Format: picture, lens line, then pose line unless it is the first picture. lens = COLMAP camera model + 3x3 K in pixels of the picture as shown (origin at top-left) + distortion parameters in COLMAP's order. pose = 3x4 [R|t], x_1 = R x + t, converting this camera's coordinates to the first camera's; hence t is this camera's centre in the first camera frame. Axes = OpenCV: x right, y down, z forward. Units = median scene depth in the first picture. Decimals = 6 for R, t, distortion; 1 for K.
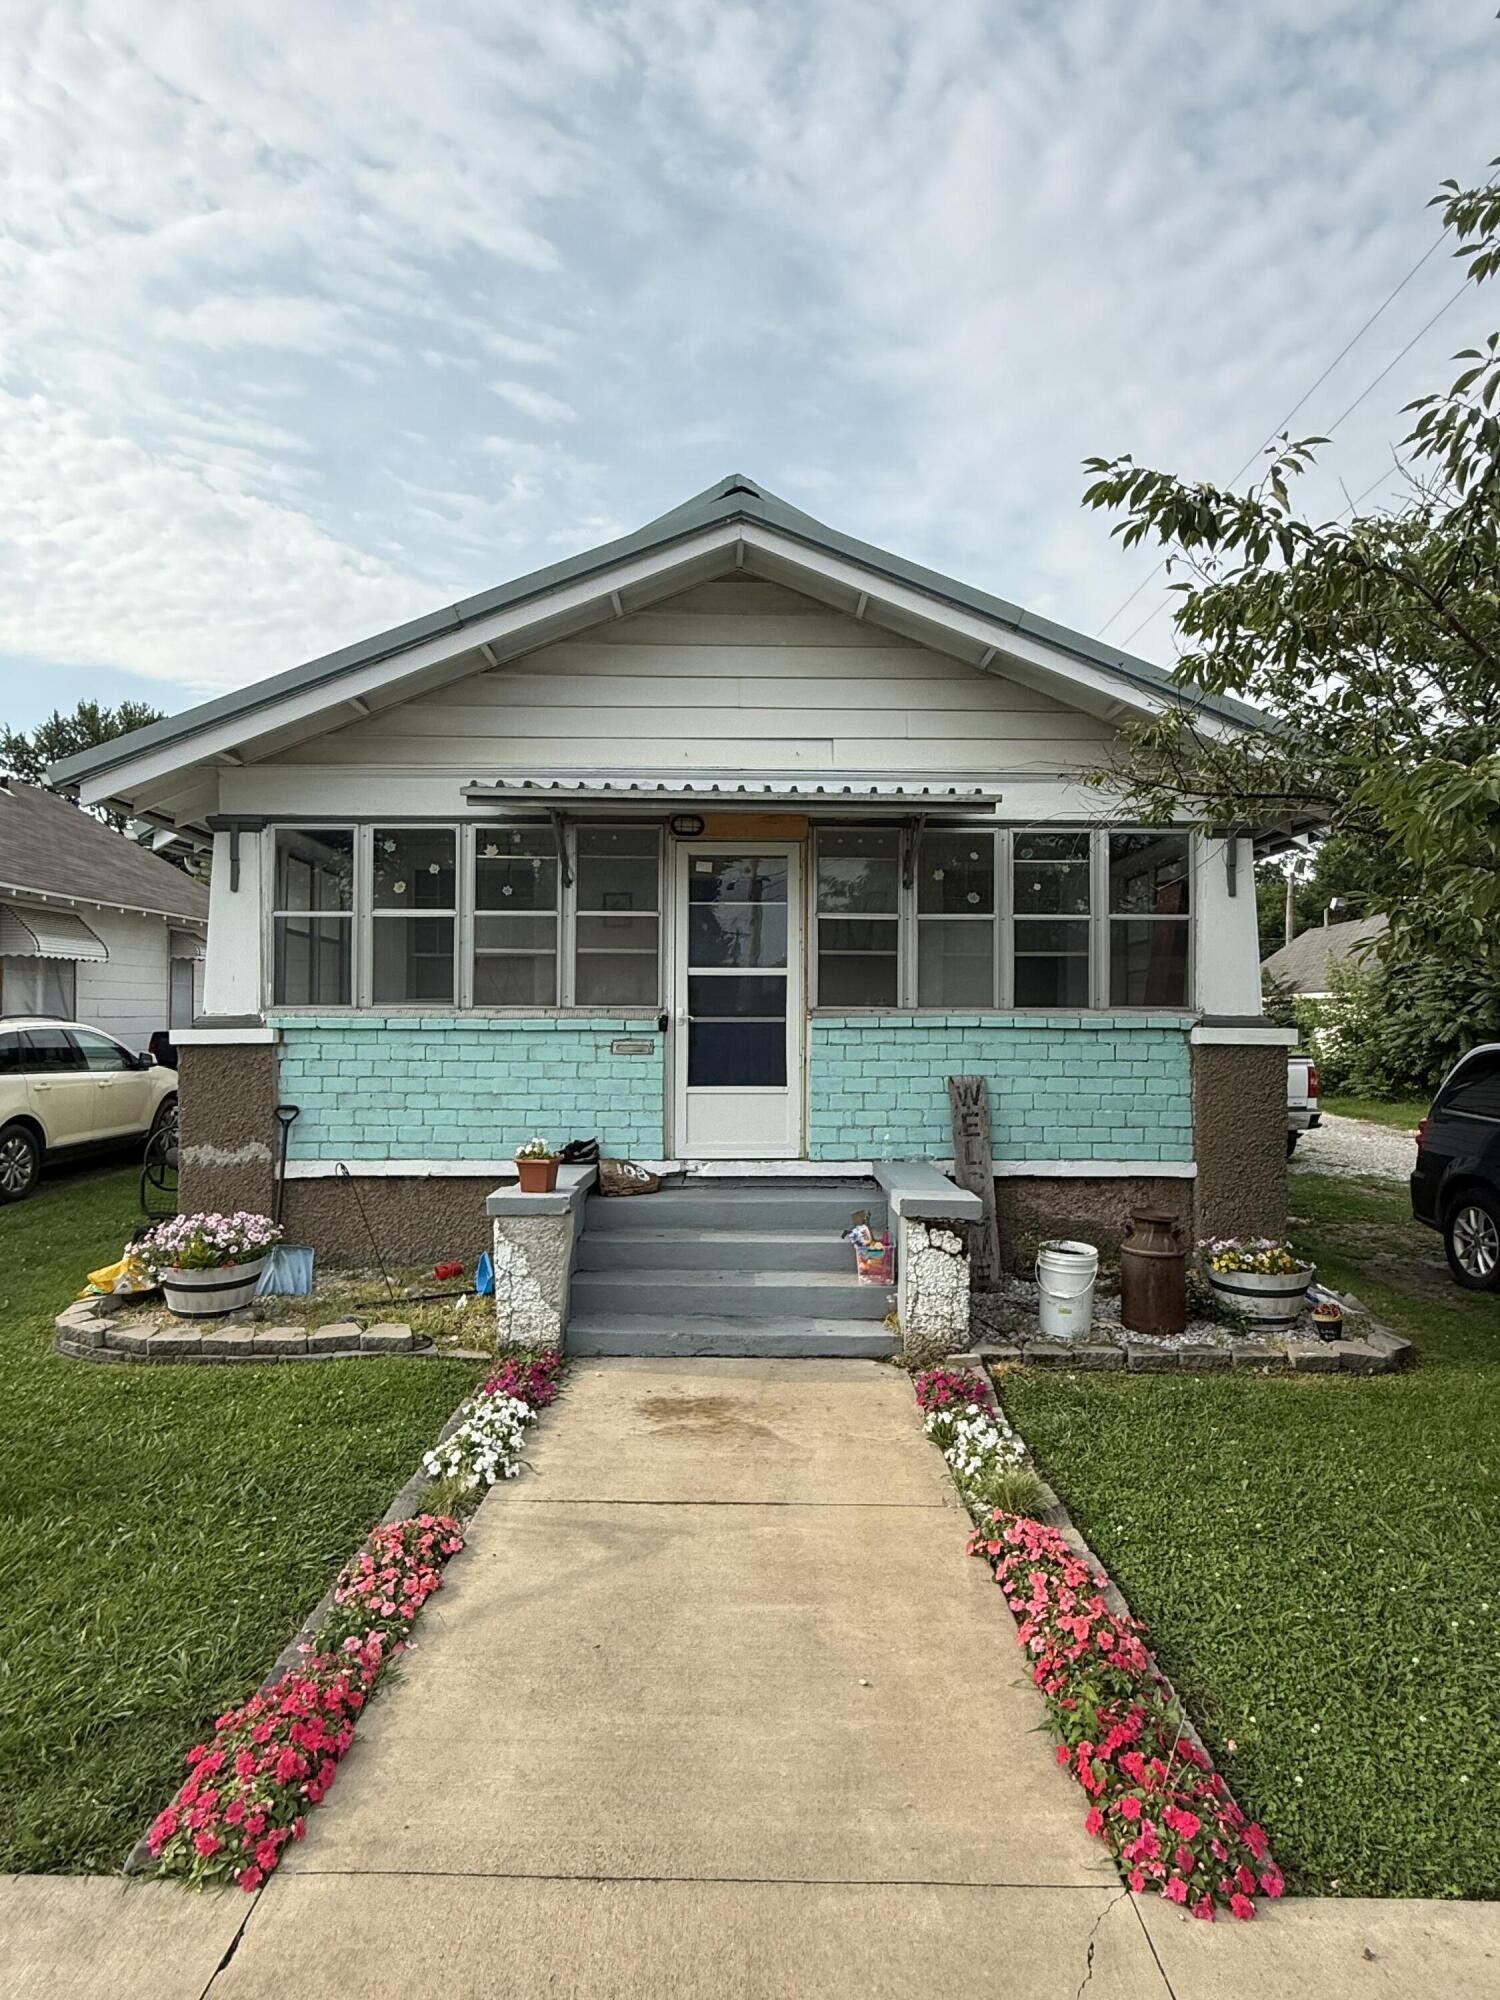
lens RADIAL K [[1097.8, 0, 750.0], [0, 1097.8, 1000.0], [0, 0, 1]] dist [0.000243, -0.001296]
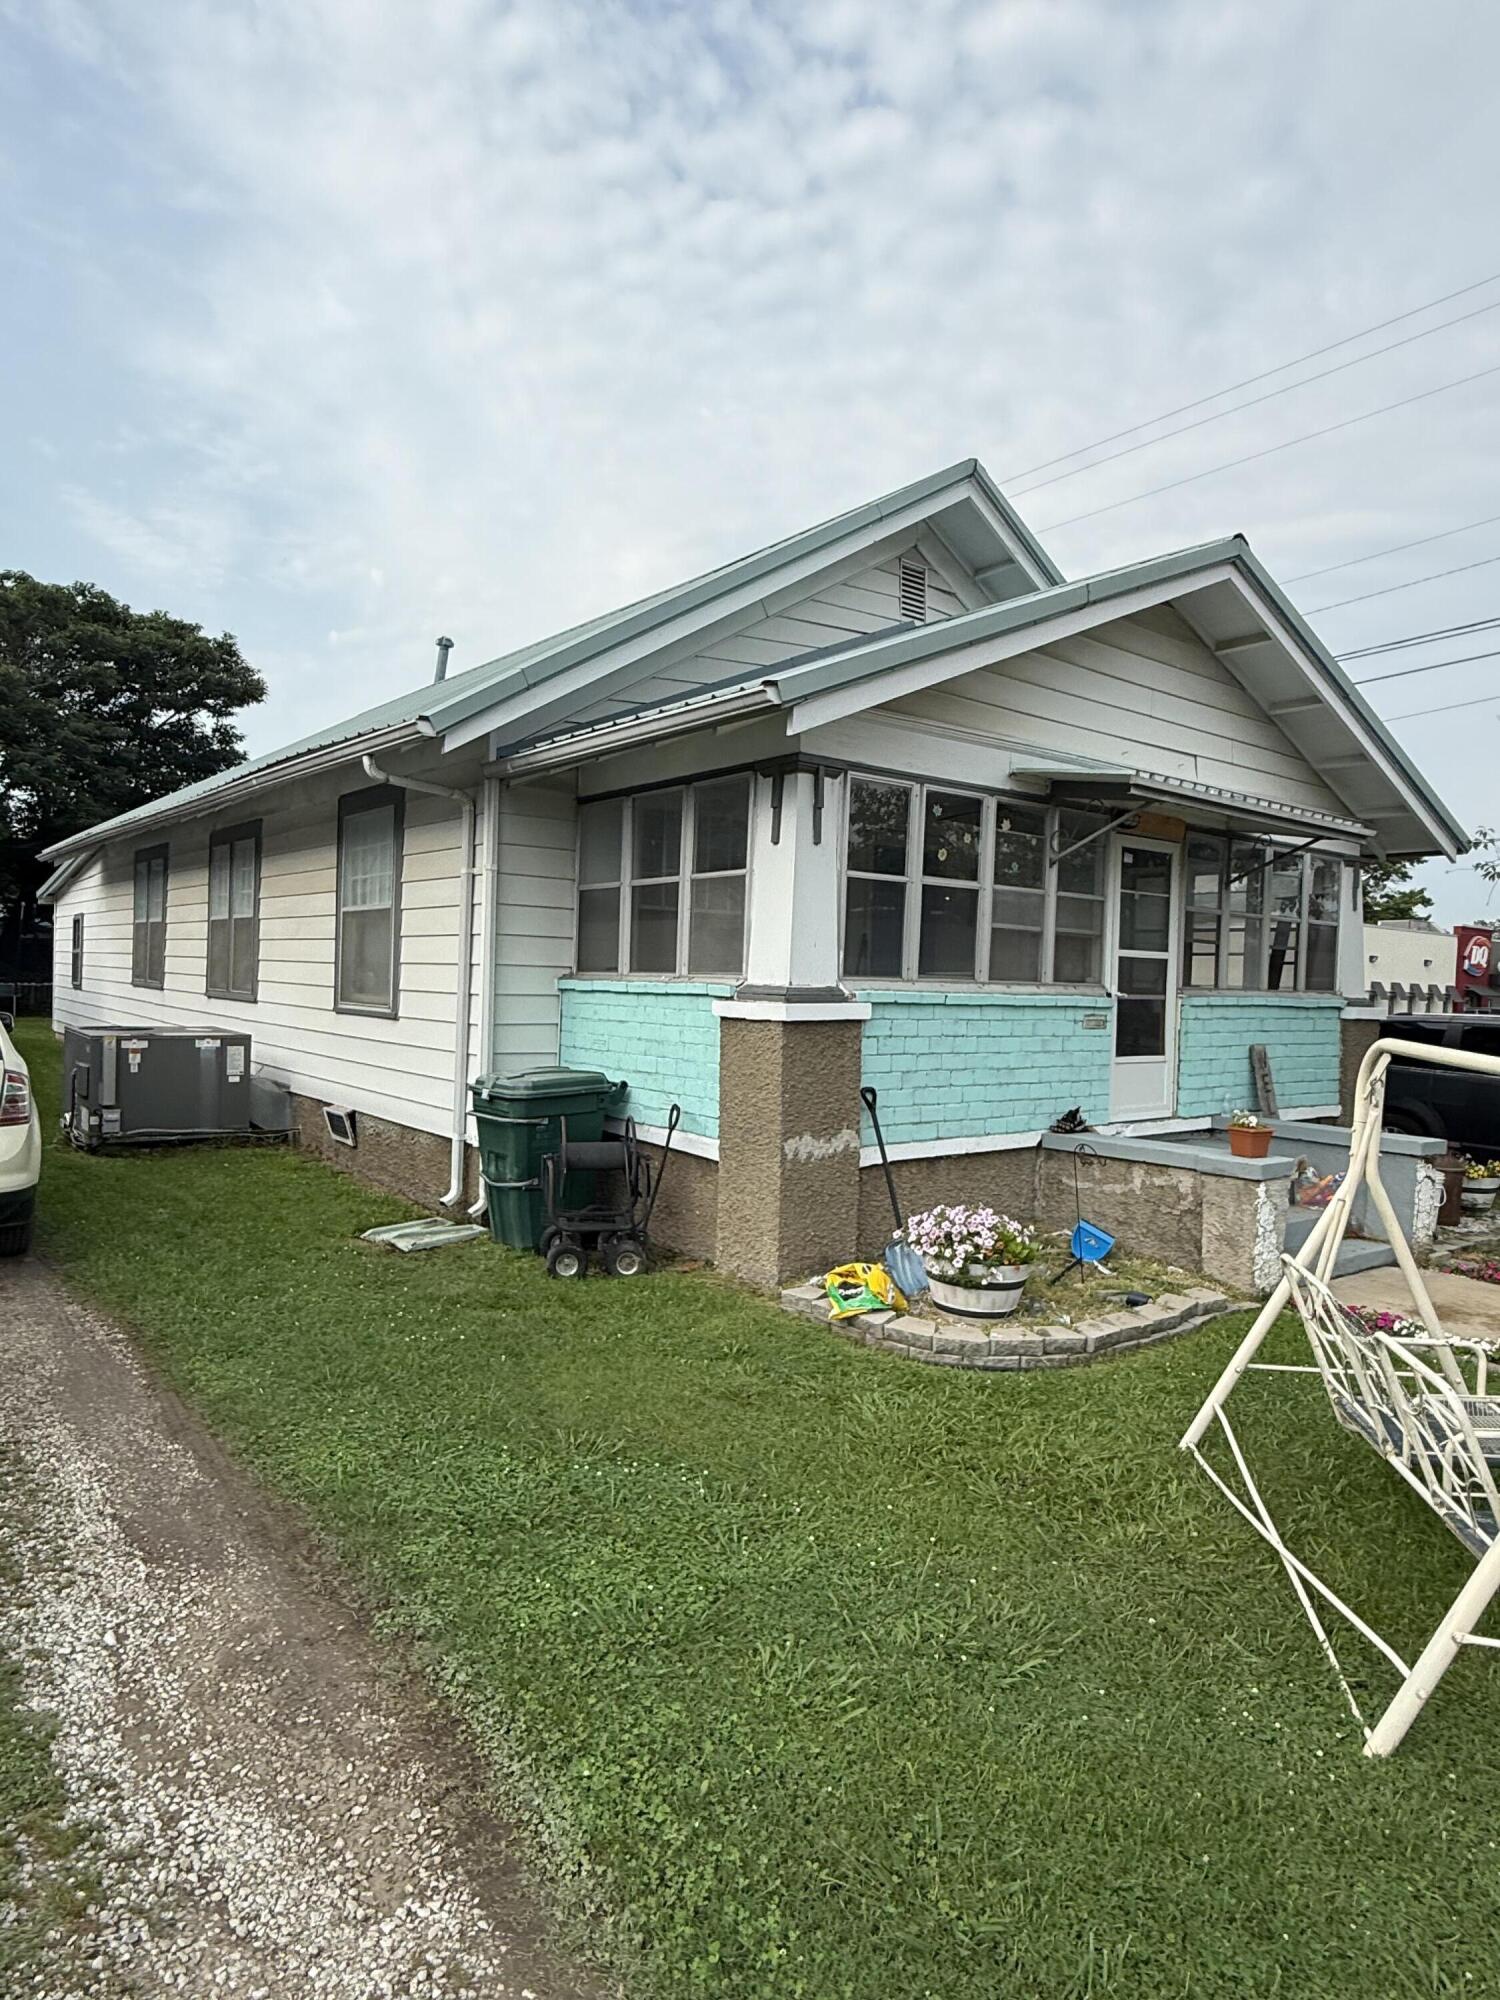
lens RADIAL K [[1286.4, 0, 750.0], [0, 1286.4, 1000.0], [0, 0, 1]] dist [0.046956, 0.000141]
pose [[0.765965, 0.007822, 0.642835, -1.342439], [-0.029337, 0.999310, 0.022796, 0.002940], [-0.642213, -0.036320, 0.765666, 0.283998]]
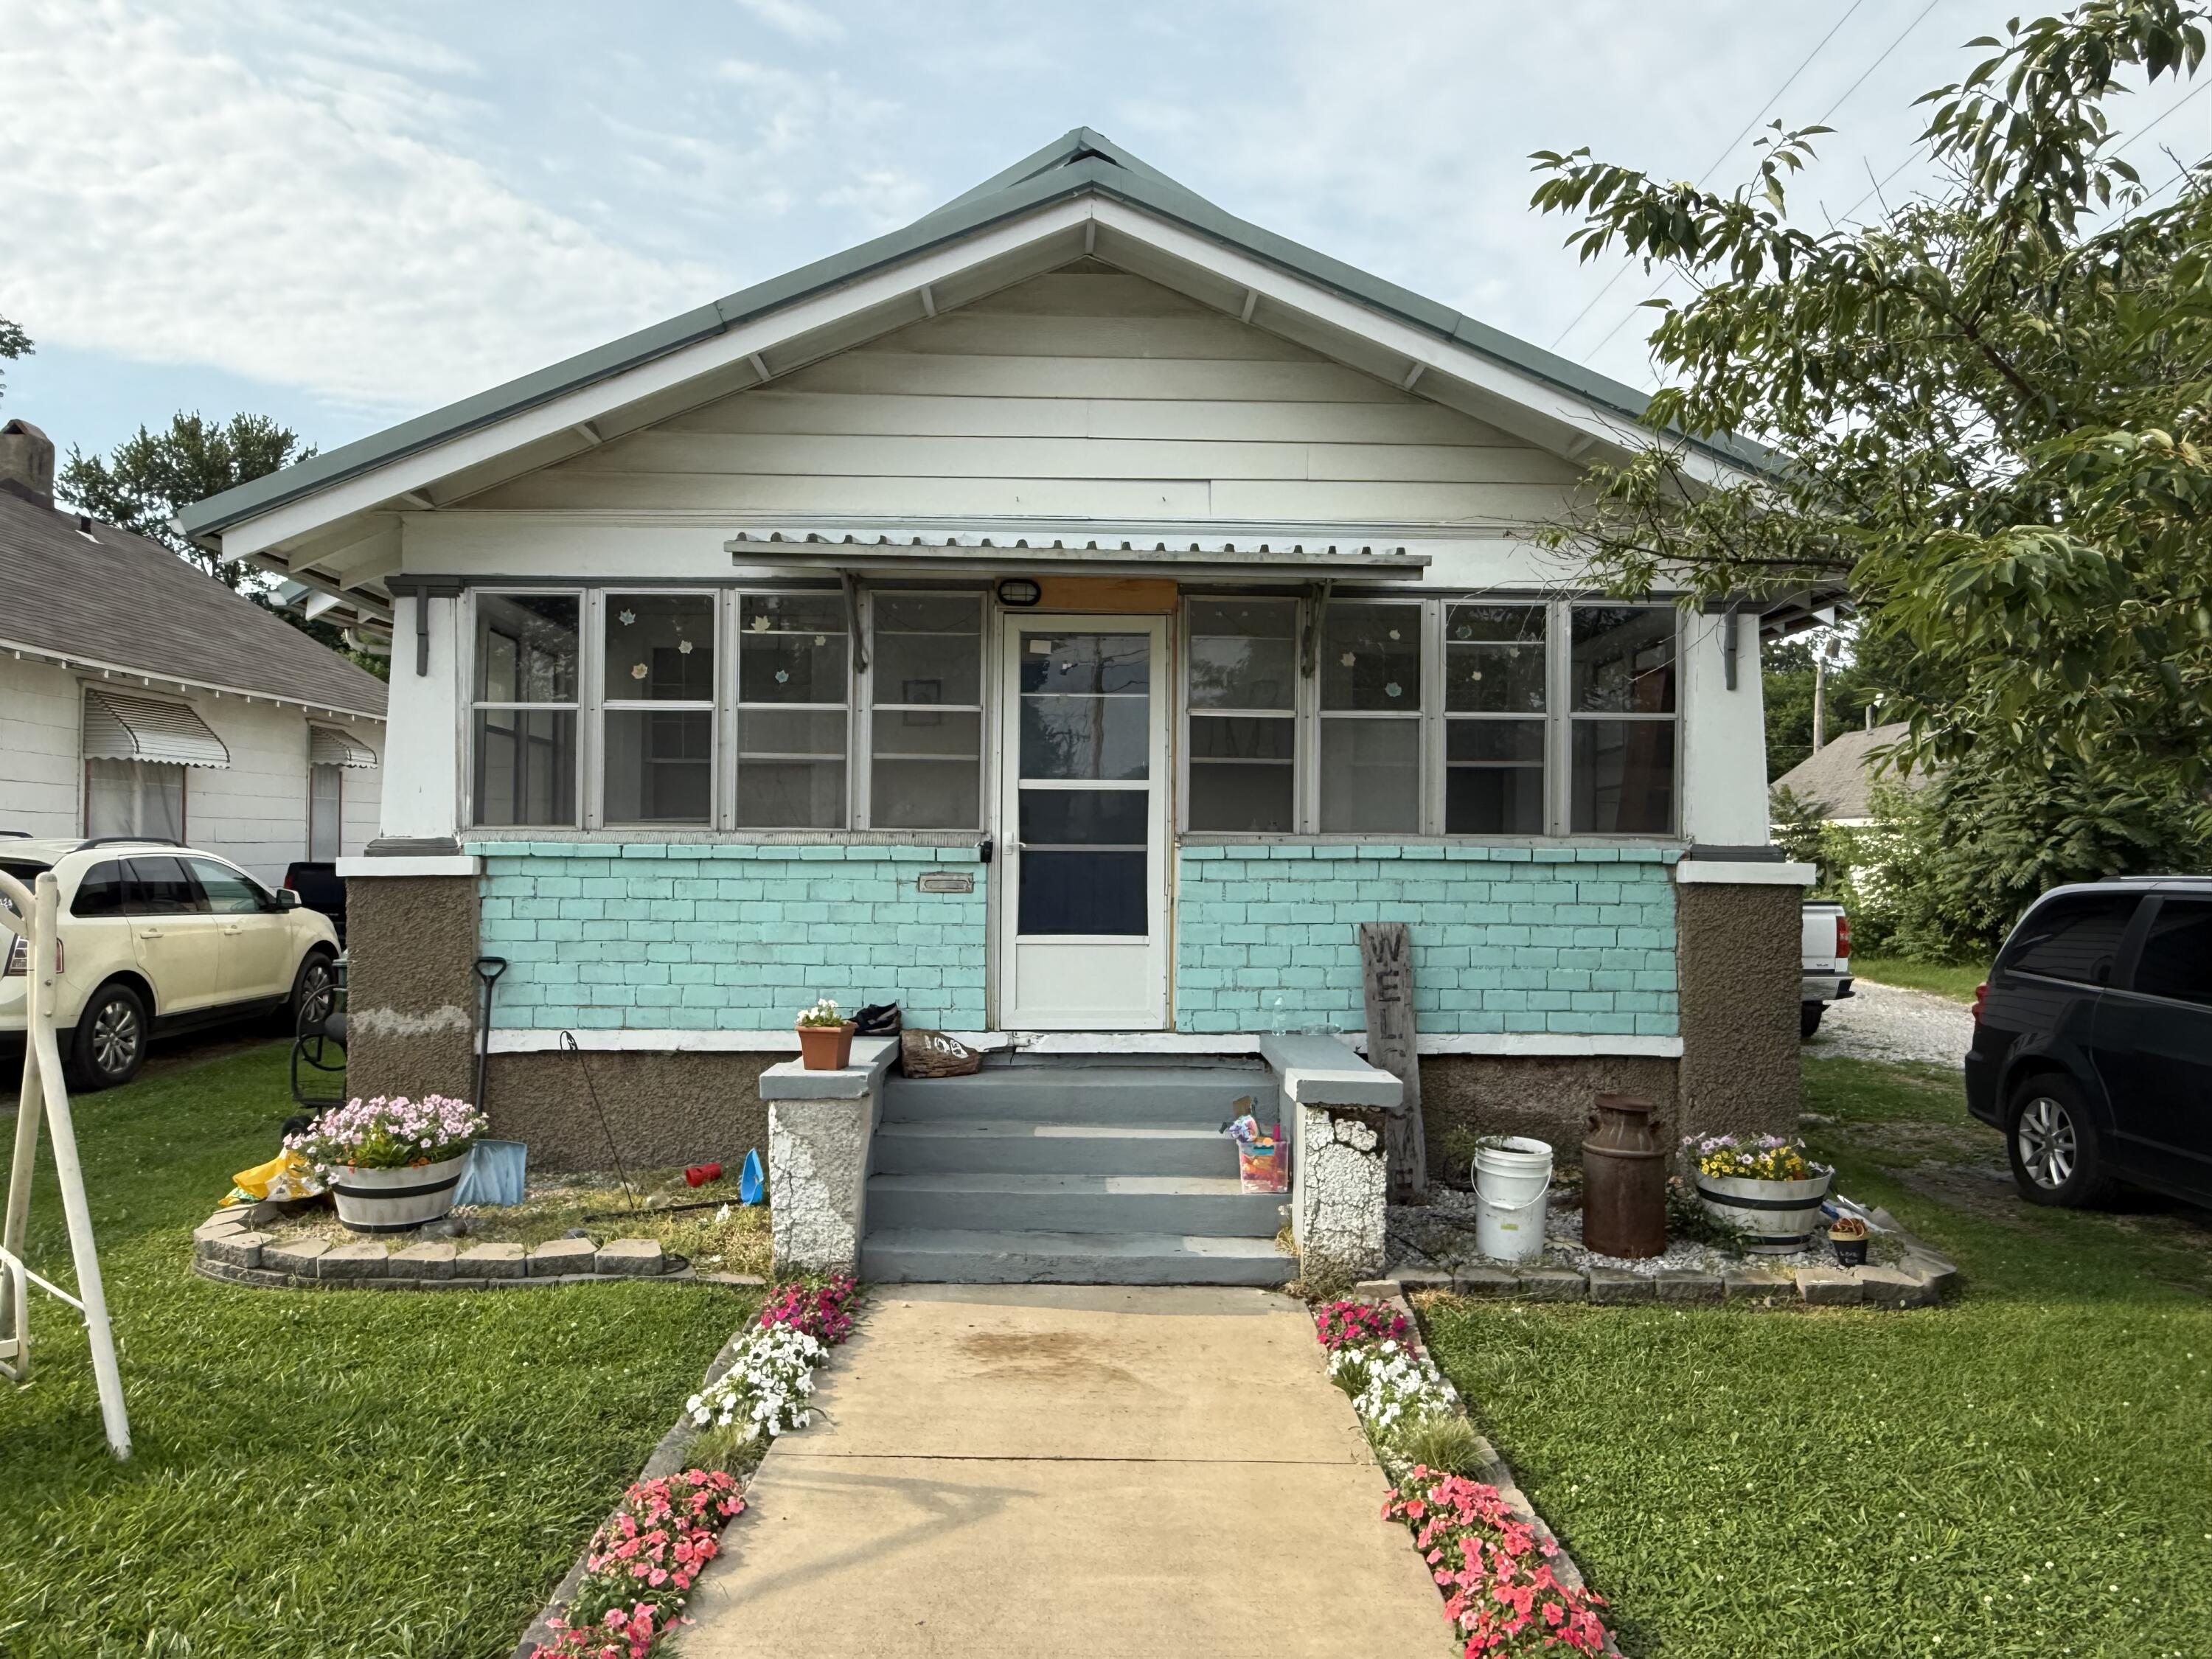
lens RADIAL K [[1511.8, 0, 1093.2], [0, 1511.8, 822.4], [0, 0, 1]] dist [-0.004018, 0.003475]
pose [[0.999971, 0.005466, 0.005392, -0.011921], [-0.005451, 0.999982, -0.002691, 0.003727], [-0.005407, 0.002662, 0.999982, -0.056359]]
